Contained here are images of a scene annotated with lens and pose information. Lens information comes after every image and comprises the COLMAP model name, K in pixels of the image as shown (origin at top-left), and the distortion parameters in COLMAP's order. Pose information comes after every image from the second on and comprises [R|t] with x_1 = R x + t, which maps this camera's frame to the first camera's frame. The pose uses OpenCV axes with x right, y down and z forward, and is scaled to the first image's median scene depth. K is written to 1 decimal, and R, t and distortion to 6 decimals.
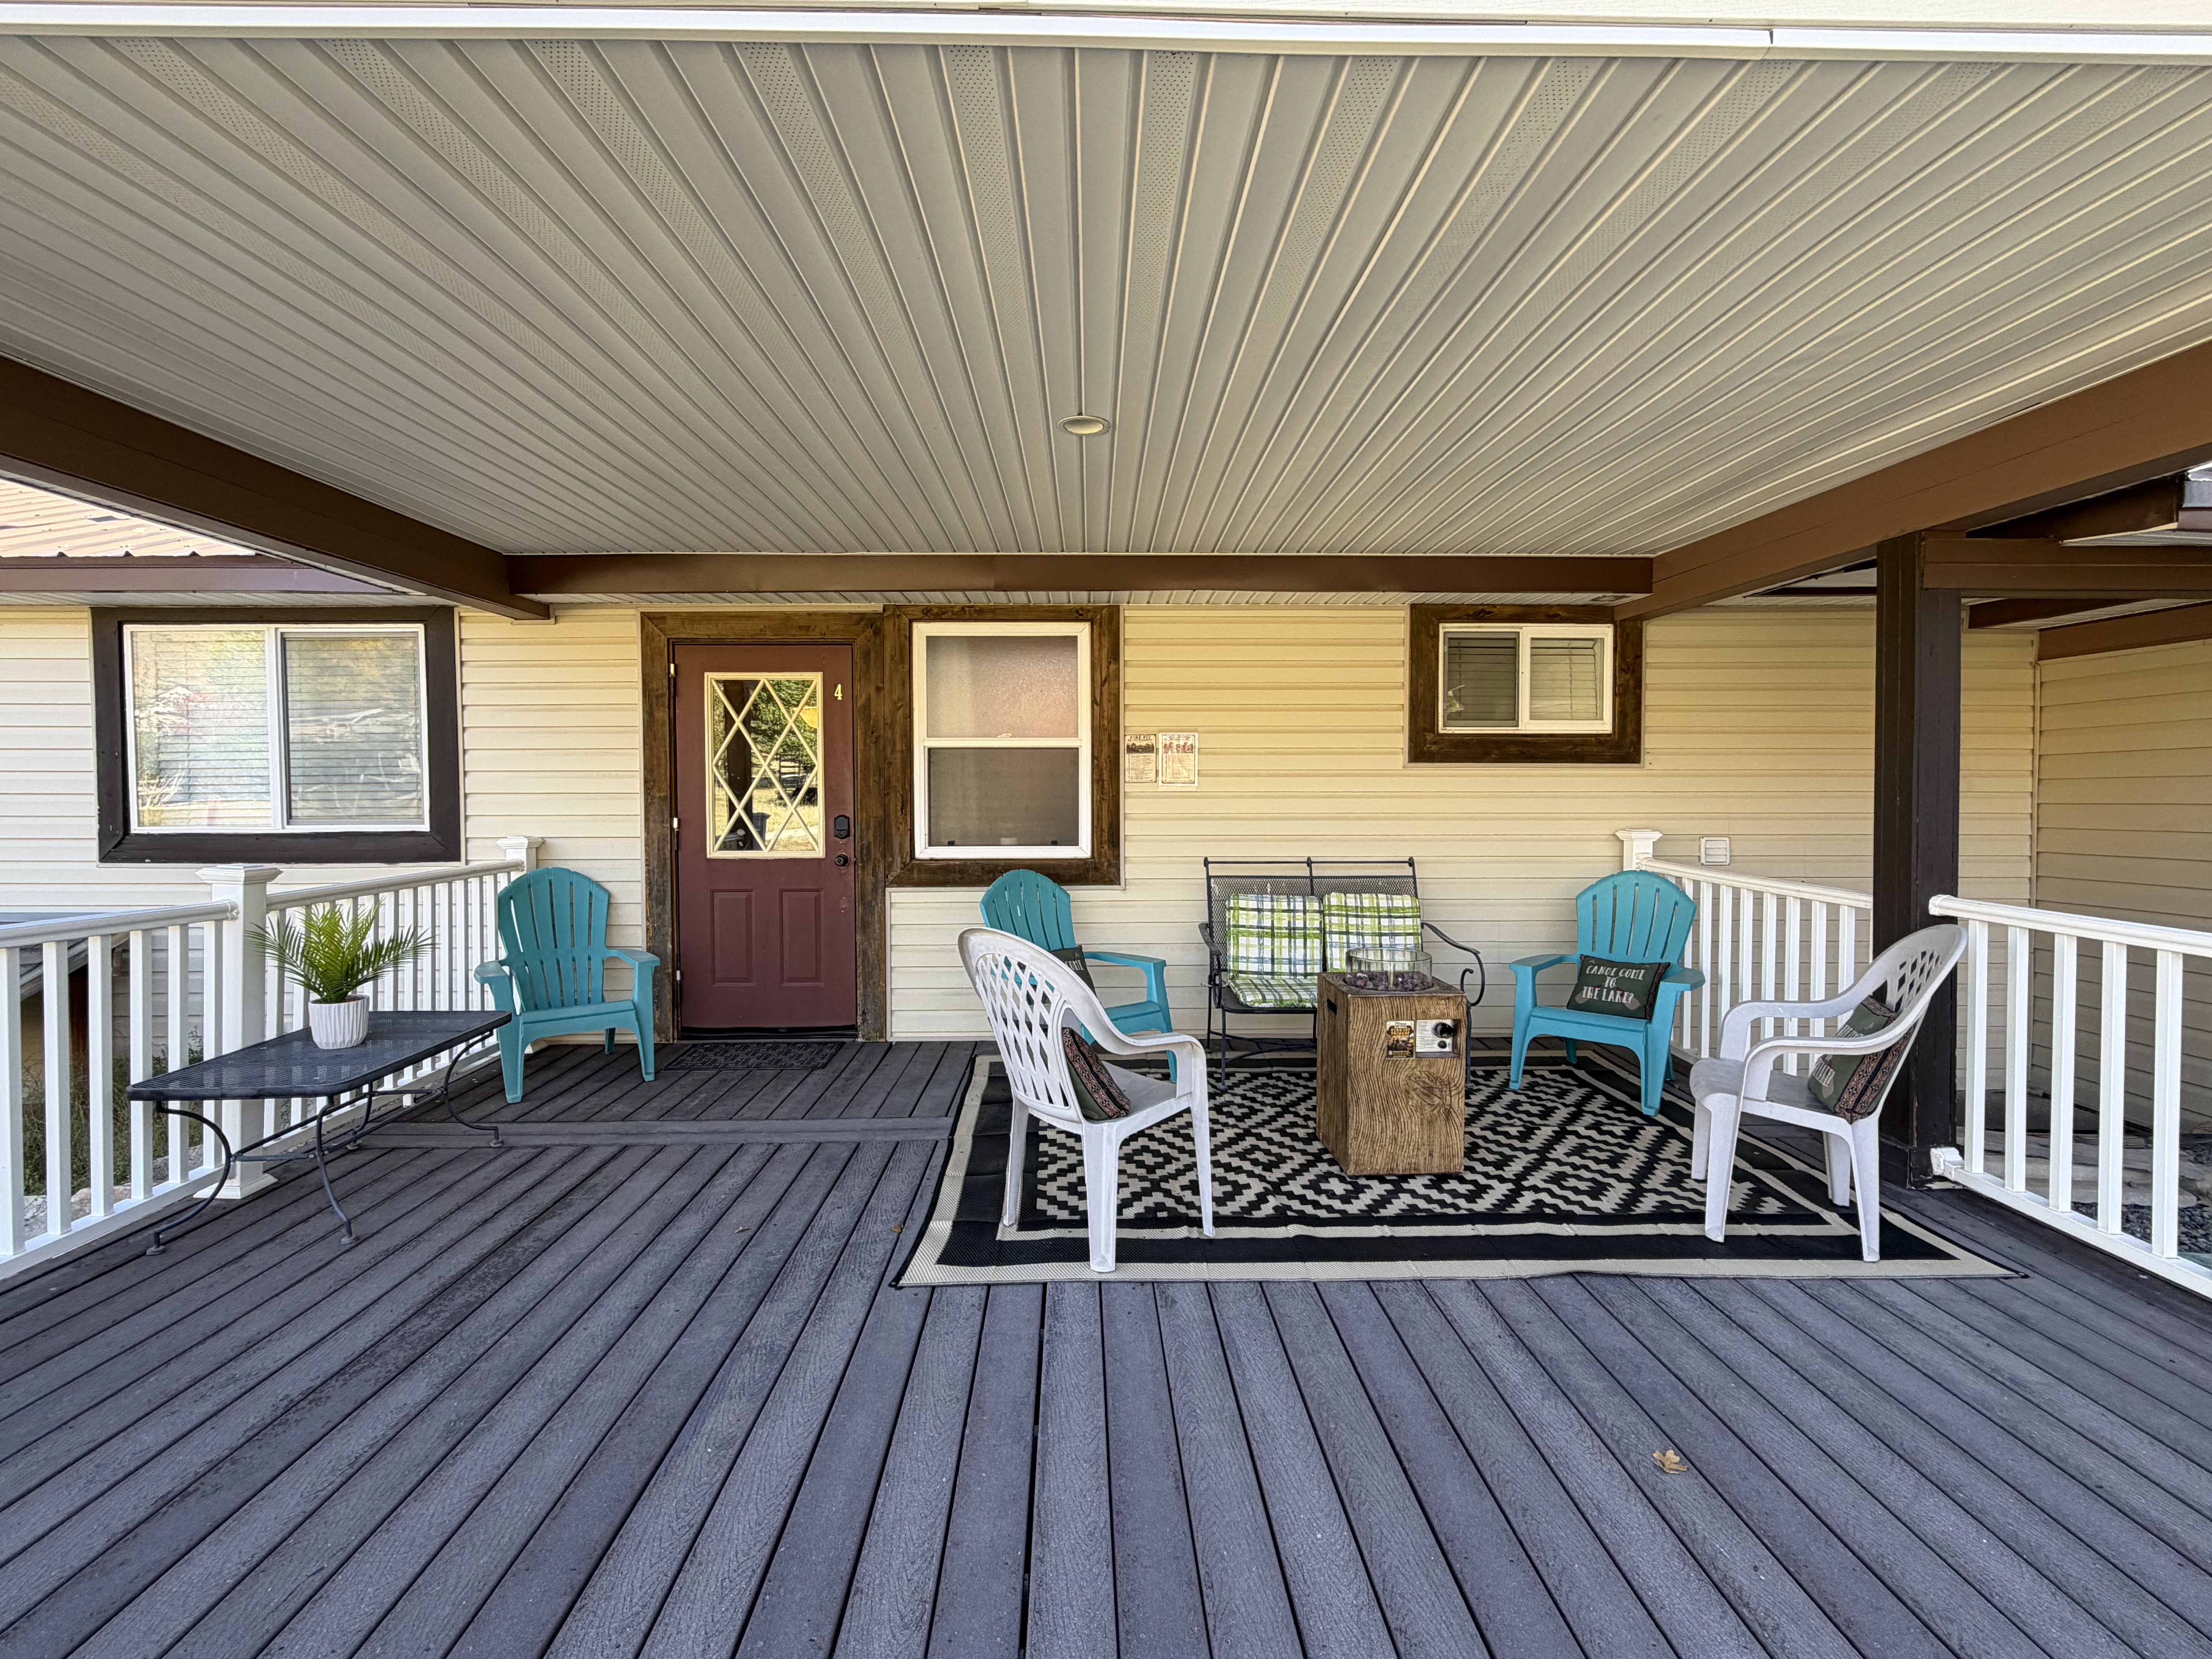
lens RADIAL K [[1033.8, 0, 1106.8], [0, 1033.8, 820.1], [0, 0, 1]] dist [0.002071, -0.000208]
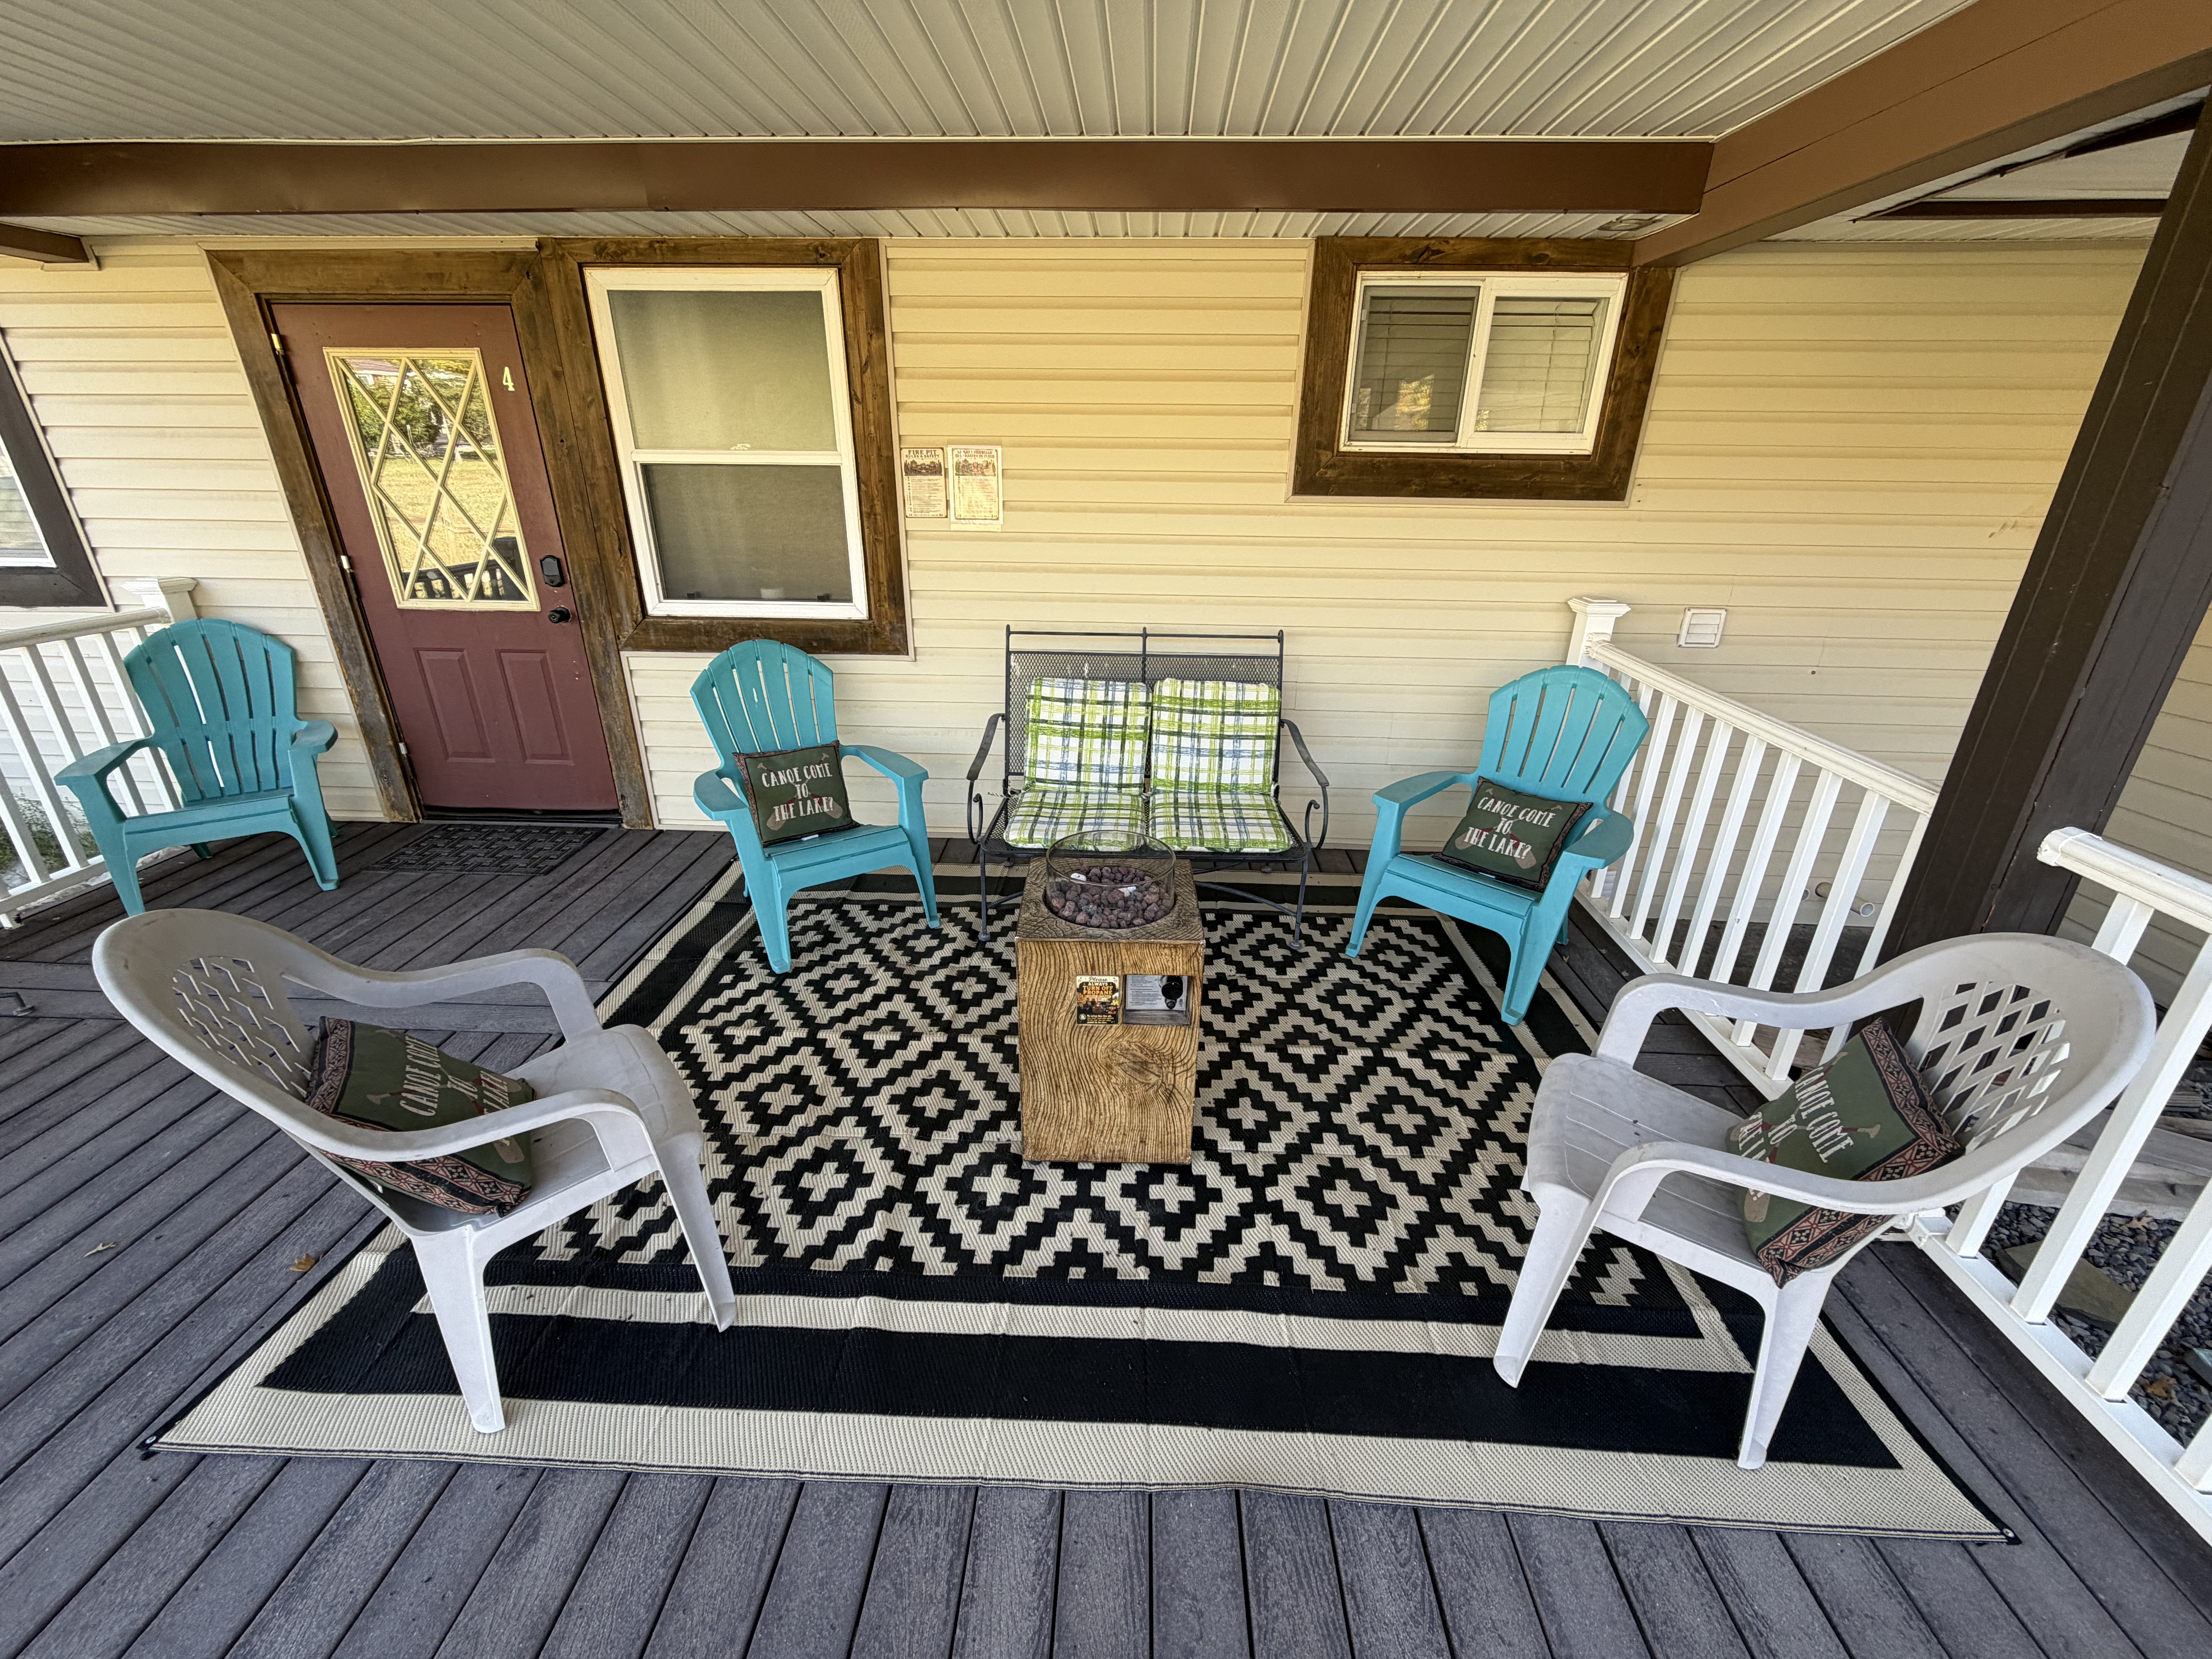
lens RADIAL K [[877.4, 0, 1105.2], [0, 877.4, 820.6], [0, 0, 1]] dist [0.001035, 0.000274]
pose [[0.997696, 0.036860, -0.056953, 0.209600], [-0.014444, 0.935687, 0.352535, -0.058096], [0.066285, -0.350900, 0.934064, 0.348775]]
